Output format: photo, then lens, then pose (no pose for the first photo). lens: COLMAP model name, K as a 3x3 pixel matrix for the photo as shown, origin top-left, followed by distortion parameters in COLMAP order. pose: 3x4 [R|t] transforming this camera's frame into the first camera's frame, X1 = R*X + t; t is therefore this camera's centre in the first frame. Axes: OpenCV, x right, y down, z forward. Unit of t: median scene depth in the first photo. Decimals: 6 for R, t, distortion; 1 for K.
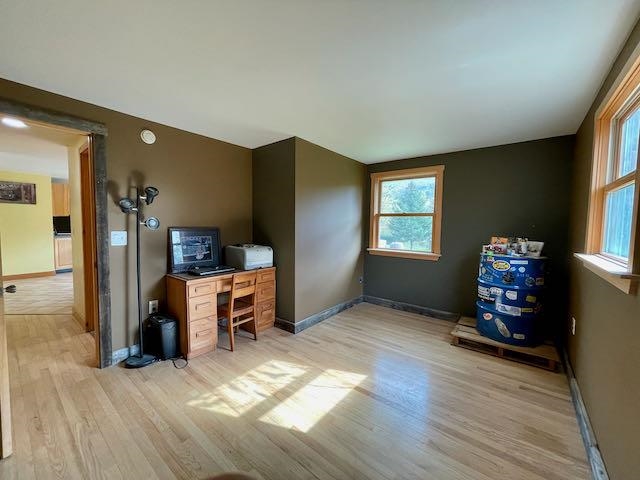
lens RADIAL K [[255.8, 0, 318.2], [0, 255.8, 238.8], [0, 0, 1]] dist [0.001655, 0.000333]
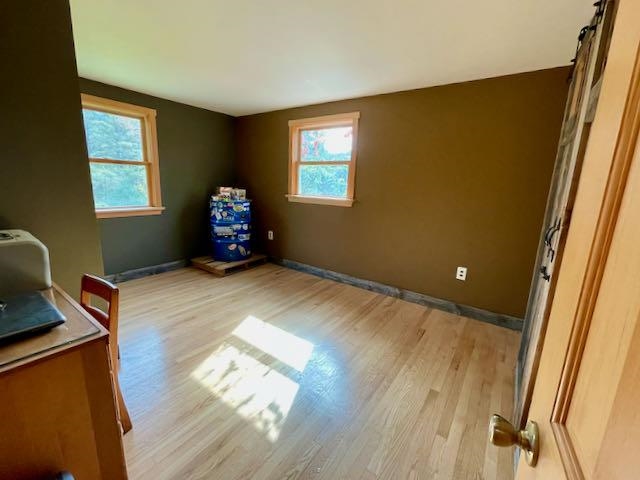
lens RADIAL K [[275.7, 0, 316.5], [0, 275.7, 237.9], [0, 0, 1]] dist [-0.012237, 0.000014]
pose [[-0.049272, -0.211593, 0.976115, -0.851806], [0.020628, 0.976878, 0.212800, -0.050377], [-0.998572, 0.030621, -0.043768, 0.671884]]
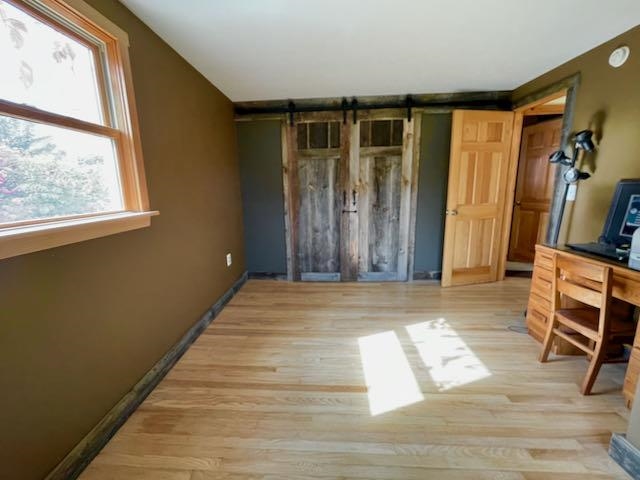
lens RADIAL K [[275.7, 0, 308.7], [0, 275.7, 243.3], [0, 0, 1]] dist [-0.012237, 0.000014]
pose [[-0.822558, 0.124072, -0.554981, 0.579125], [-0.015895, 0.970512, 0.240527, -0.037151], [0.568459, 0.206669, -0.796331, 1.227450]]
